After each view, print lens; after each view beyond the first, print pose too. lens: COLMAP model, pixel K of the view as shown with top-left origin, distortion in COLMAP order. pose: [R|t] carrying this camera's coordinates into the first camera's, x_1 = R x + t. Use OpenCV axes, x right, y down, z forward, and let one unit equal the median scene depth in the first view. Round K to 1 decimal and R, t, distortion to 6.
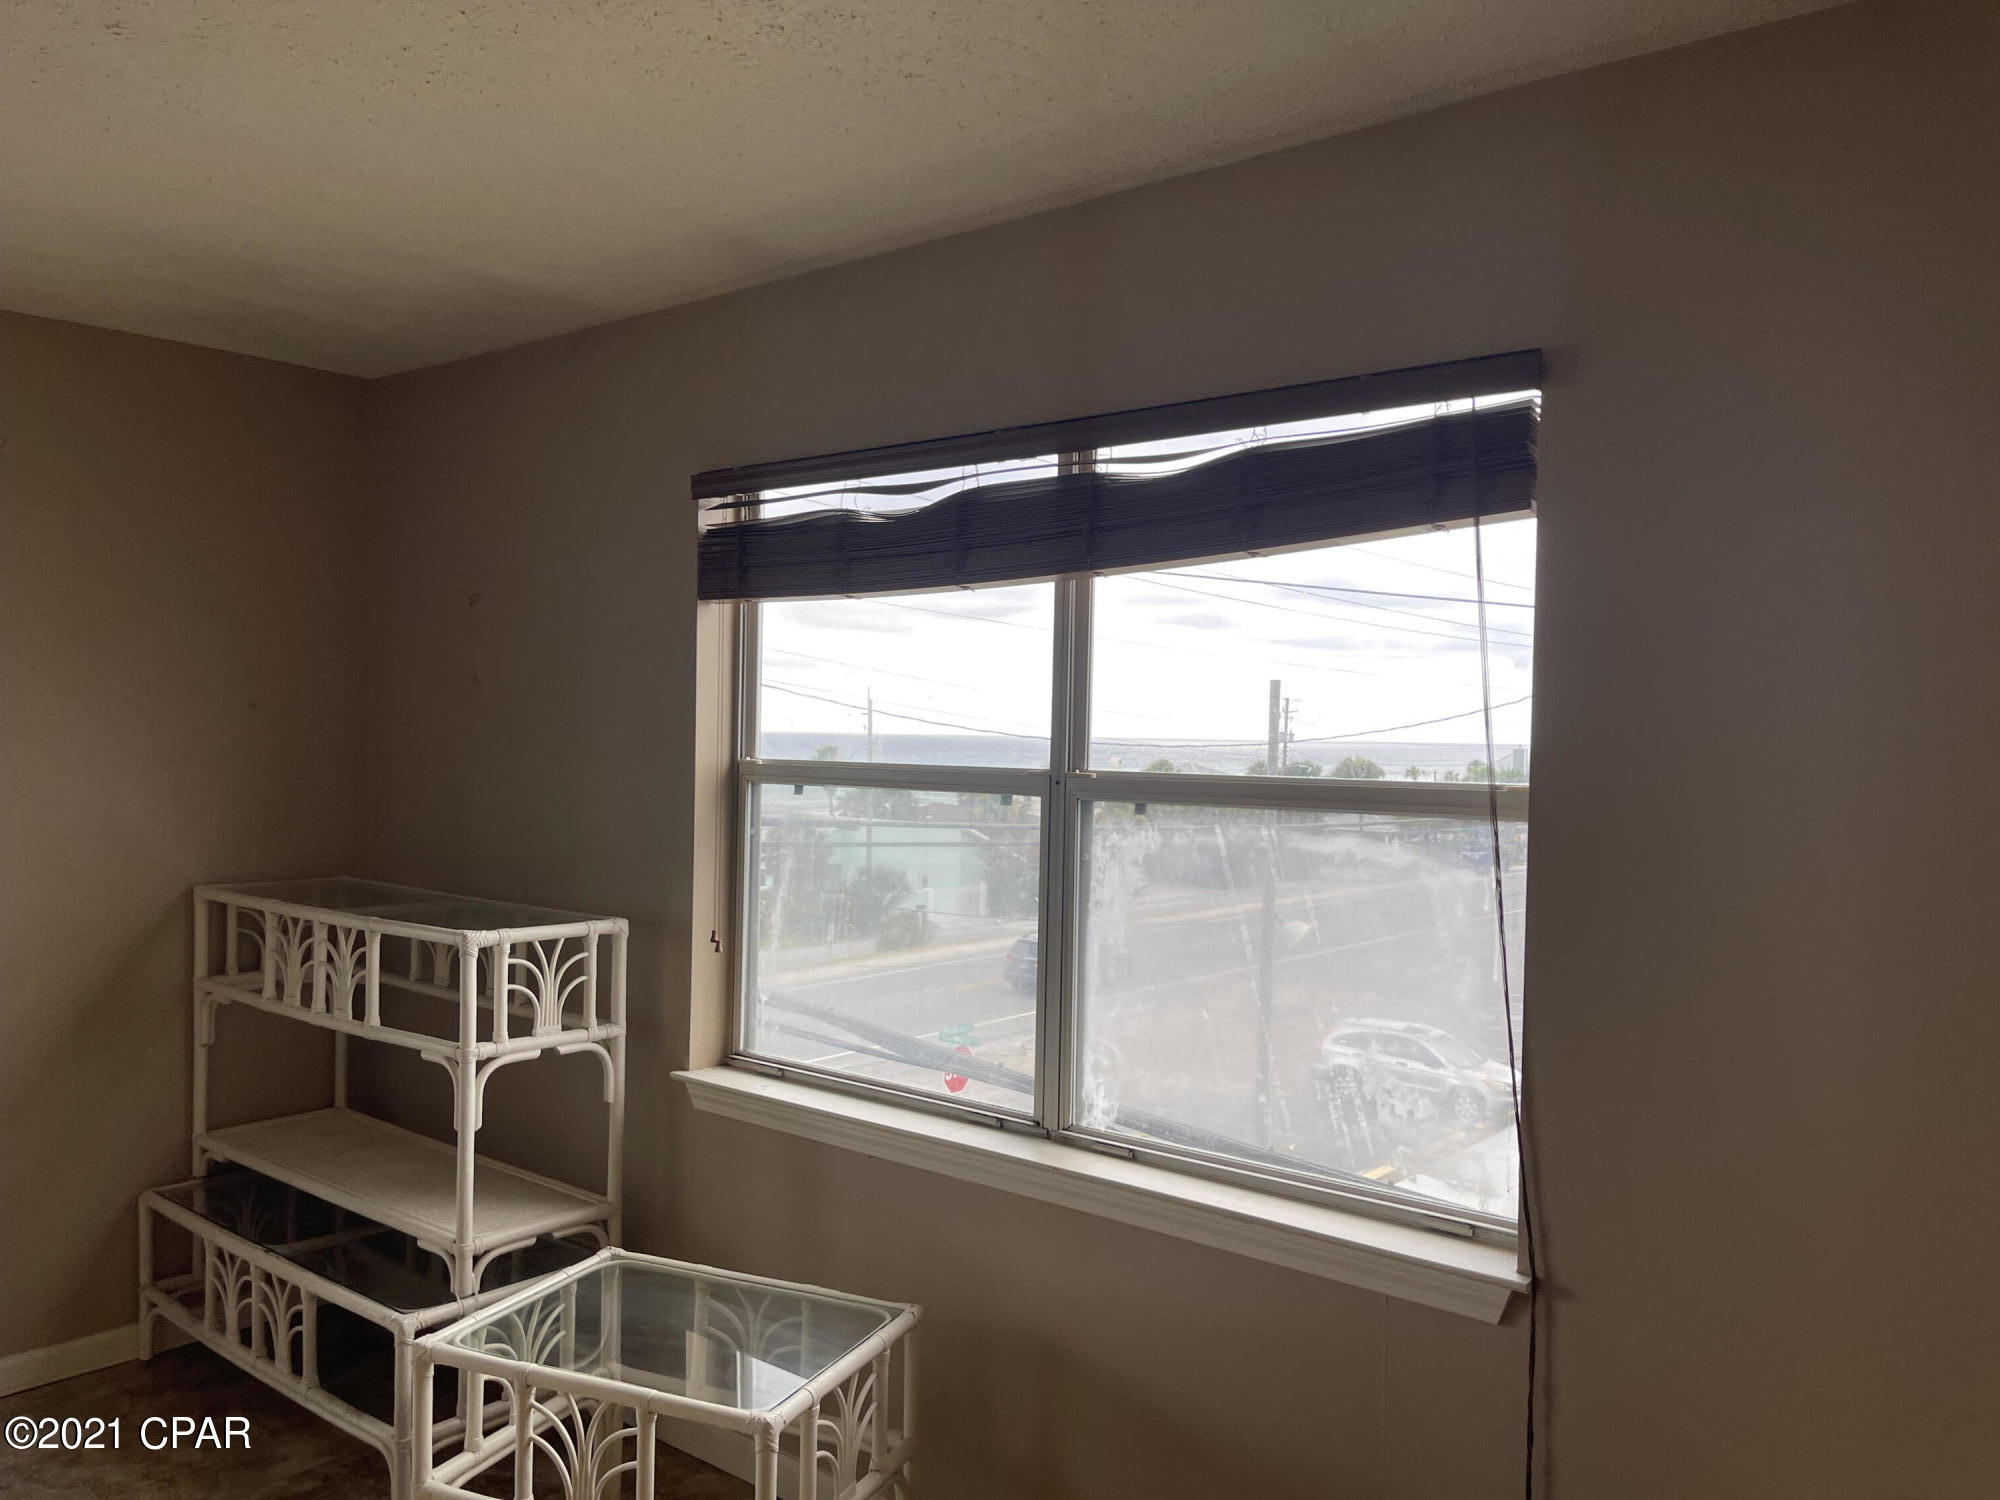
lens RADIAL K [[1433.2, 0, 998.0], [0, 1433.2, 751.4], [0, 0, 1]] dist [-0.002502, -0.037325]
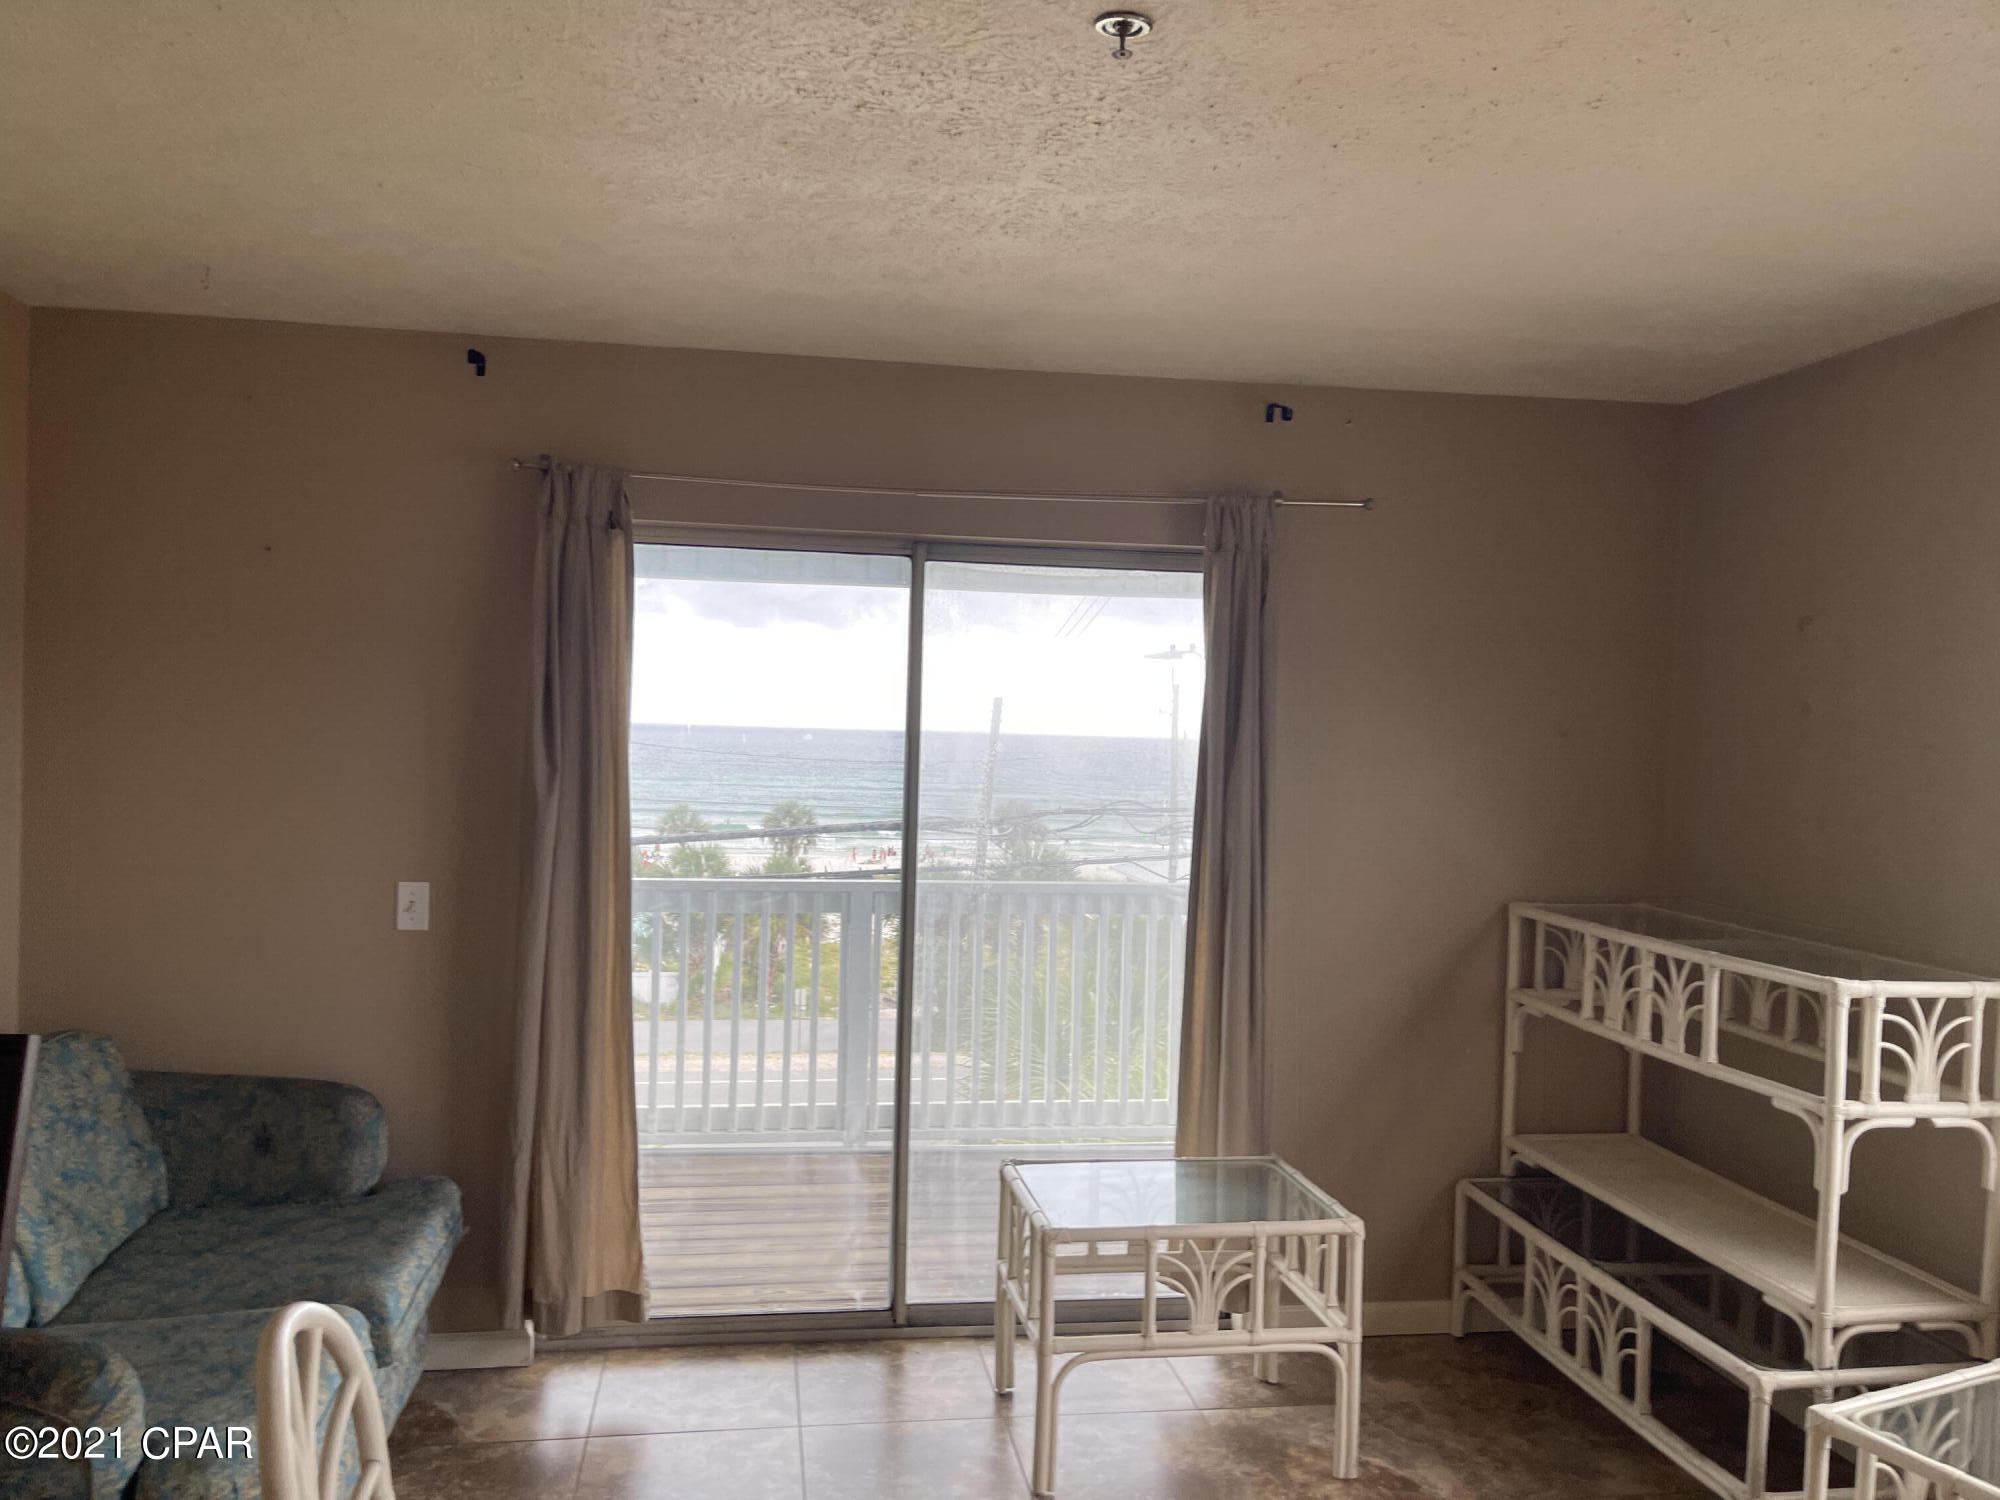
lens RADIAL K [[1433.2, 0, 991.8], [0, 1433.2, 752.8], [0, 0, 1]] dist [-0.002502, -0.037325]
pose [[0.718394, 0.012244, -0.695528, -0.115238], [-0.020924, 0.999773, -0.004012, -0.006247], [0.695321, 0.017436, 0.718488, -0.049938]]
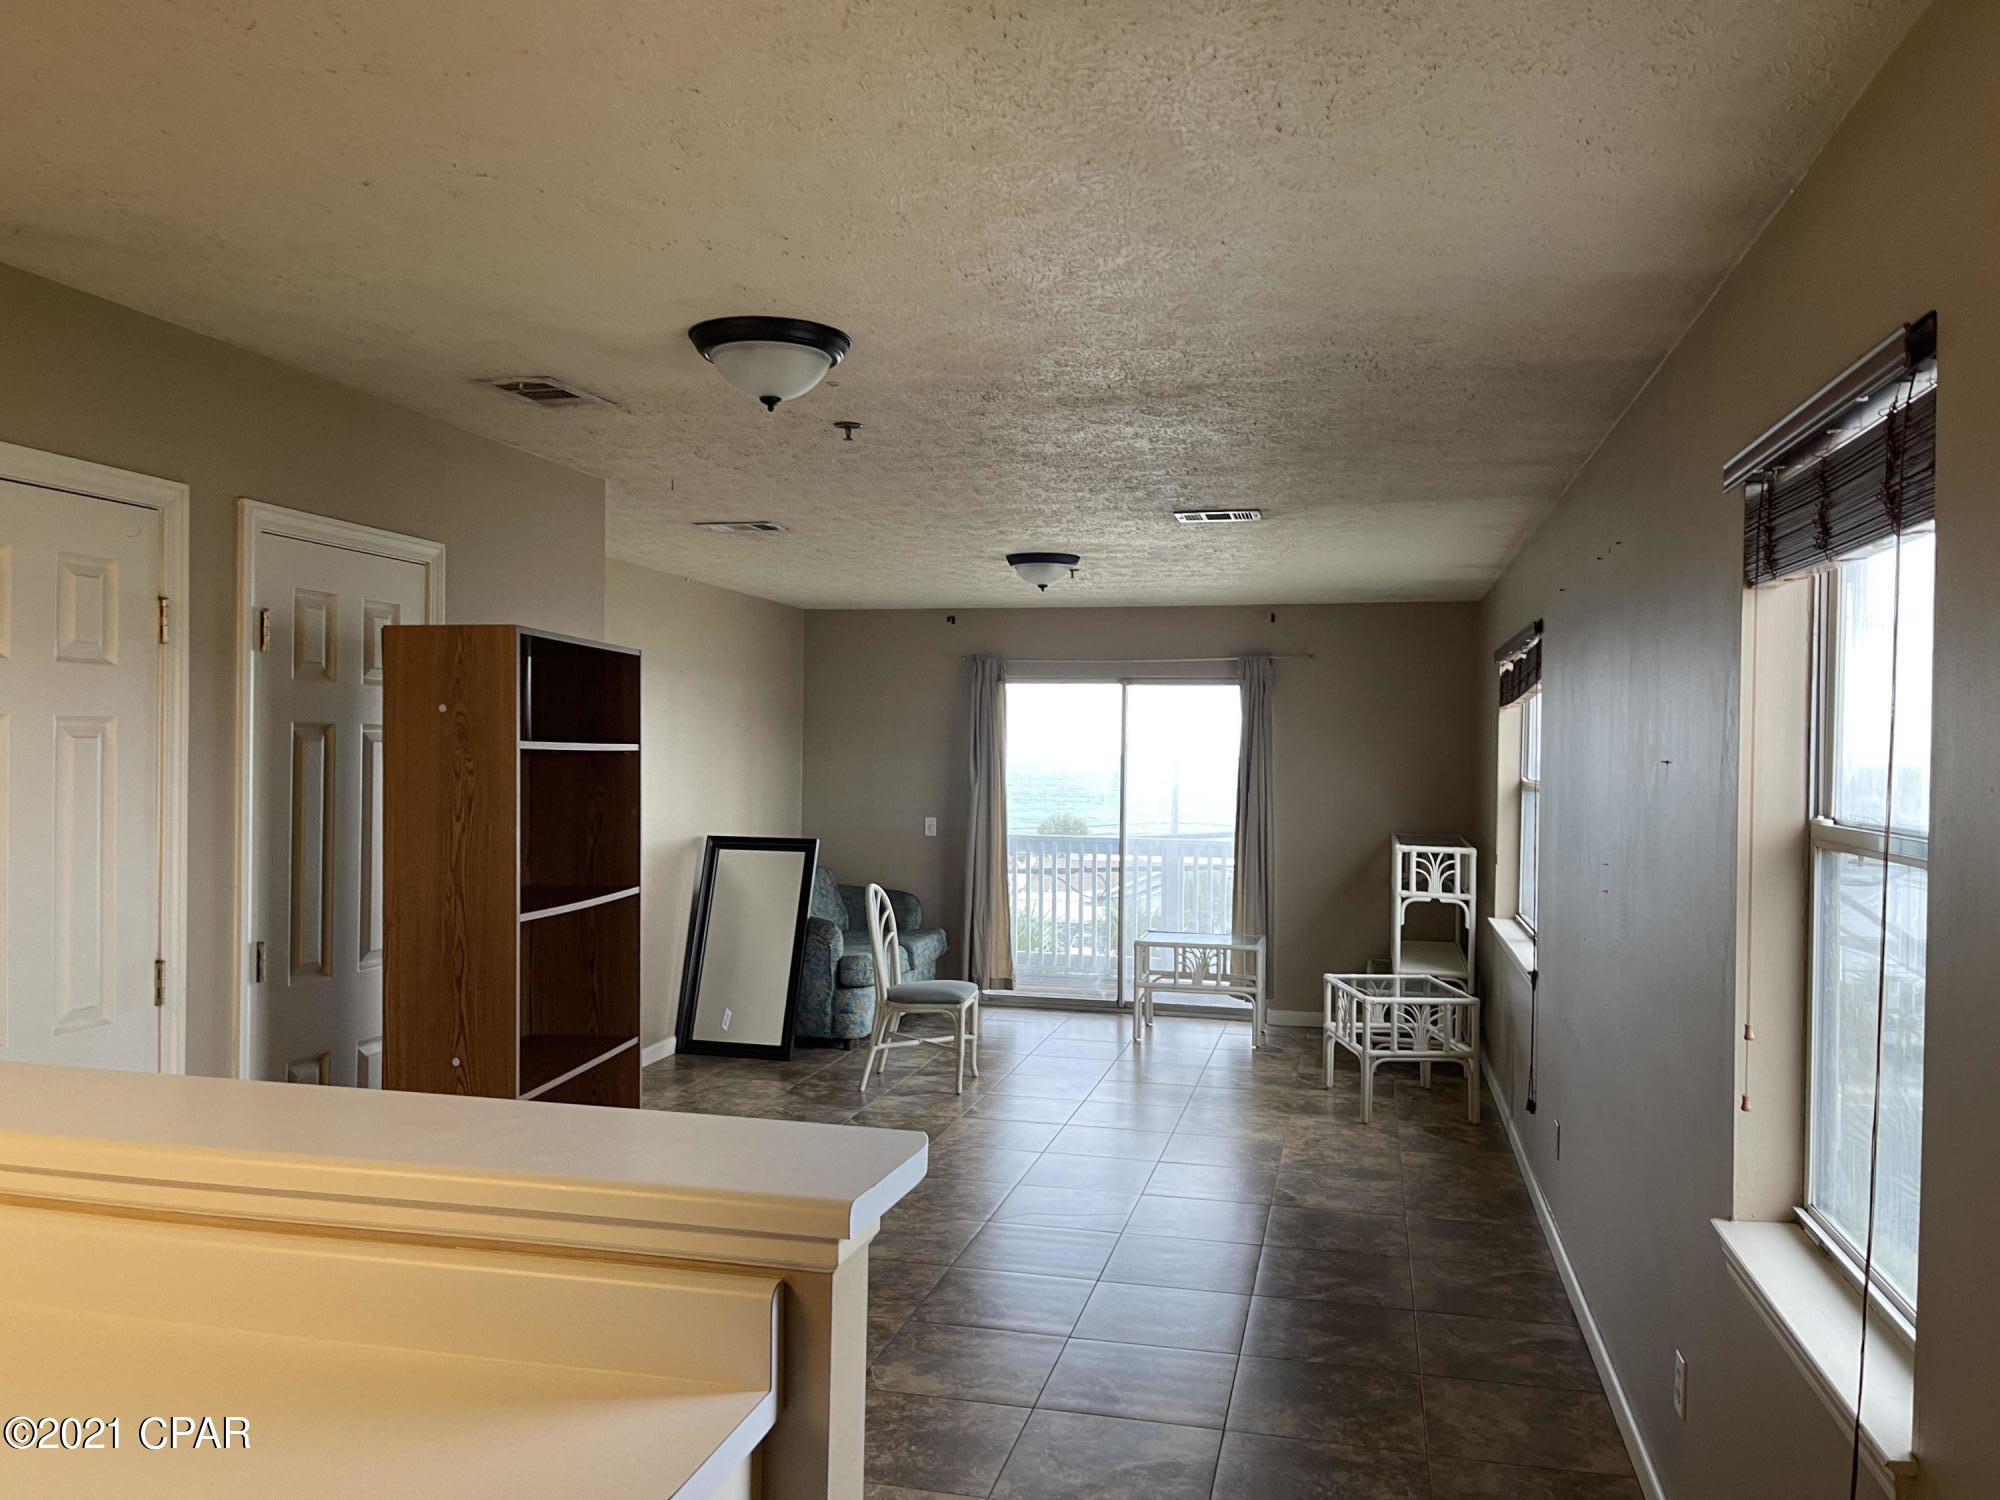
lens RADIAL K [[1433.2, 0, 1001.7], [0, 1433.2, 750.8], [0, 0, 1]] dist [-0.002502, -0.037325]
pose [[0.394381, -0.012459, -0.918863, 1.560688], [-0.013619, 0.999719, -0.019401, 0.017498], [0.918846, 0.020165, 0.394100, -0.592974]]
